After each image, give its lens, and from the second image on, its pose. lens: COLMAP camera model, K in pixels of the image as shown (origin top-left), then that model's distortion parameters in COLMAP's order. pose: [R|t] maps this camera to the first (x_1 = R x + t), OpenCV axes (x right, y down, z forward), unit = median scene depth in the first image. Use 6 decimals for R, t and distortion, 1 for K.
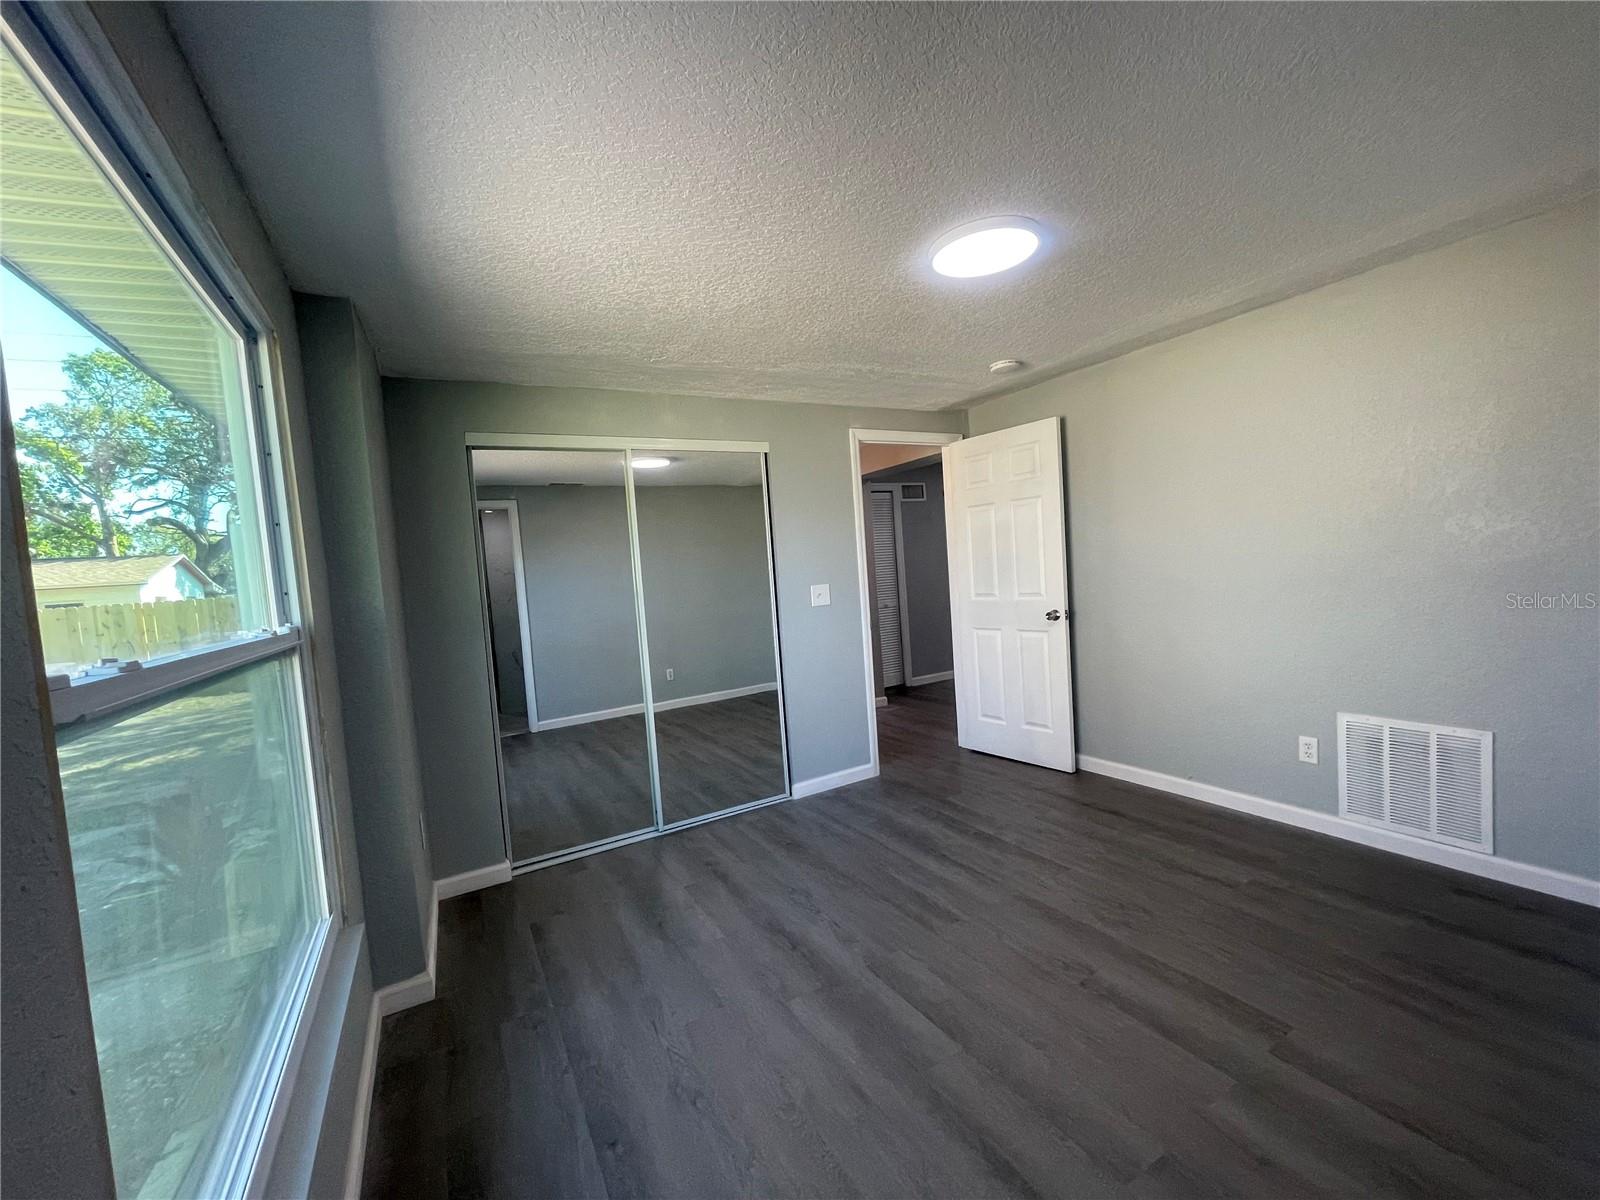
lens RADIAL K [[640.6, 0, 801.5], [0, 640.6, 606.5], [0, 0, 1]] dist [0.000818, 0.000968]
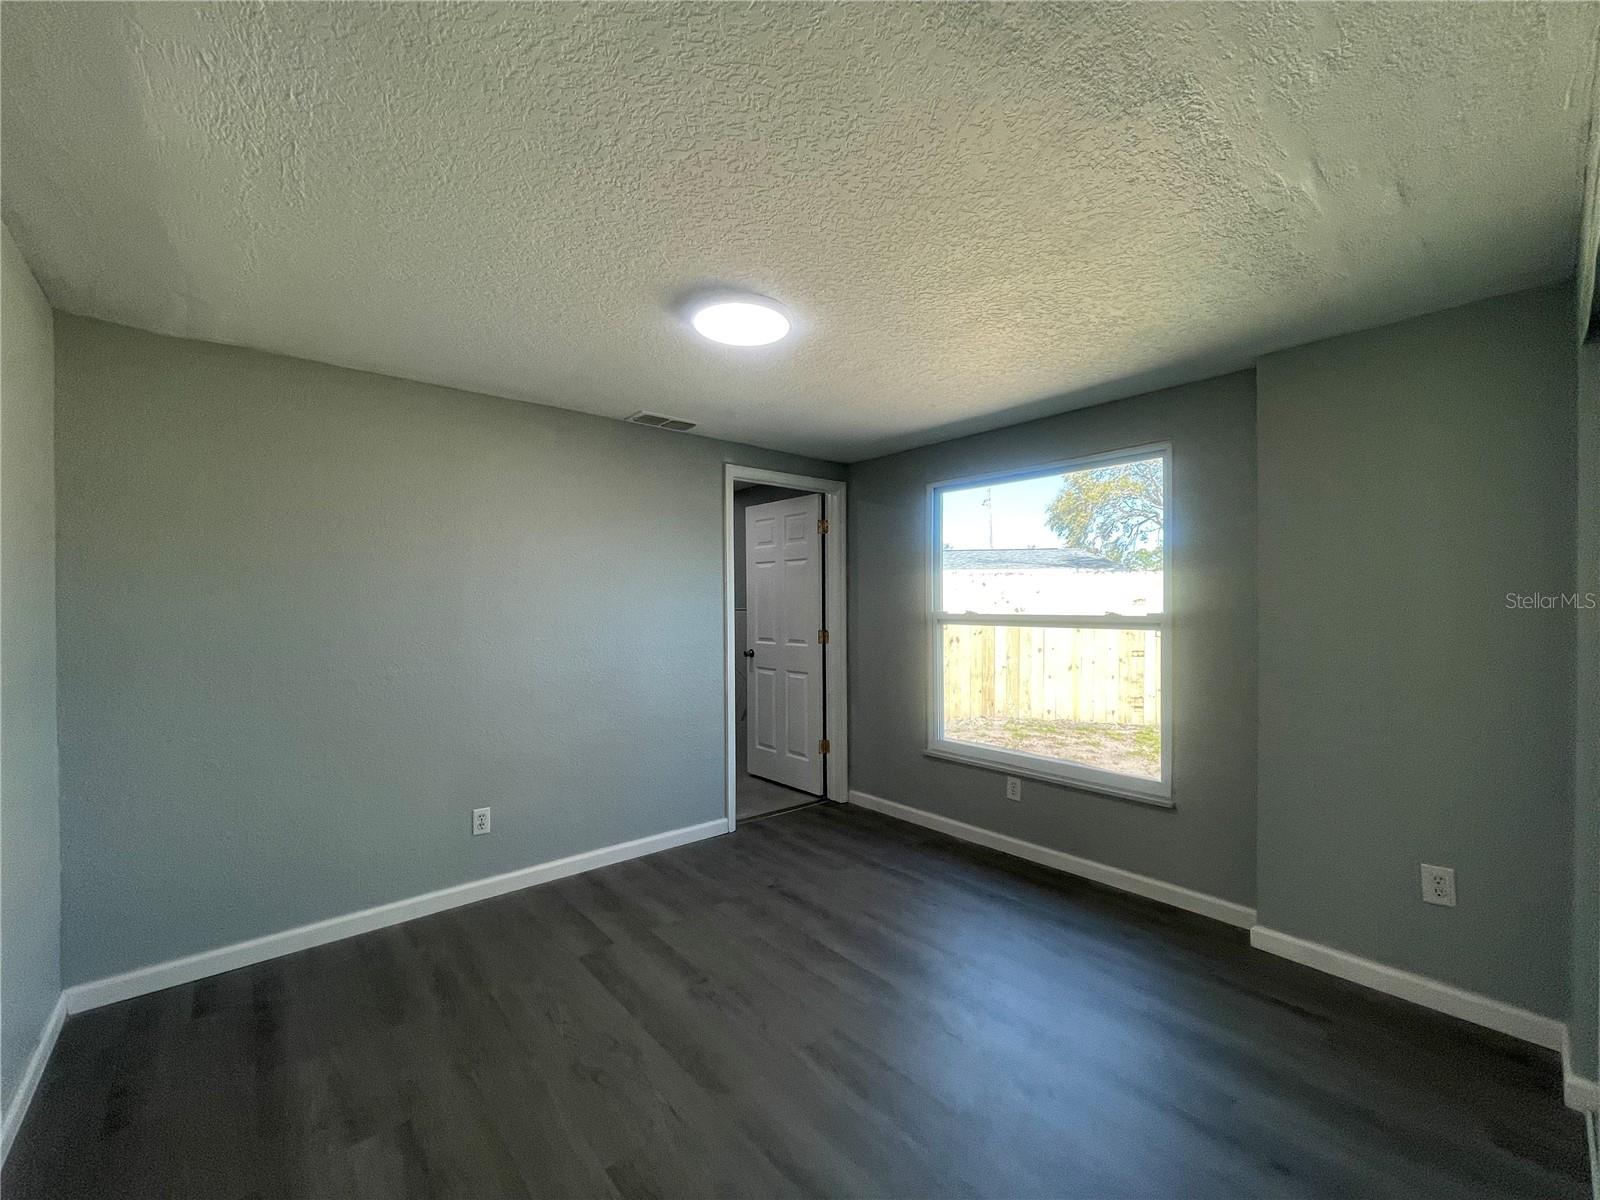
lens RADIAL K [[640.6, 0, 801.5], [0, 640.6, 606.5], [0, 0, 1]] dist [0.000818, 0.000968]
pose [[-0.979148, 0.080492, -0.186523, 0.455594], [0.066668, 0.994623, 0.079246, -0.174142], [0.191899, 0.065158, -0.979249, 2.254660]]
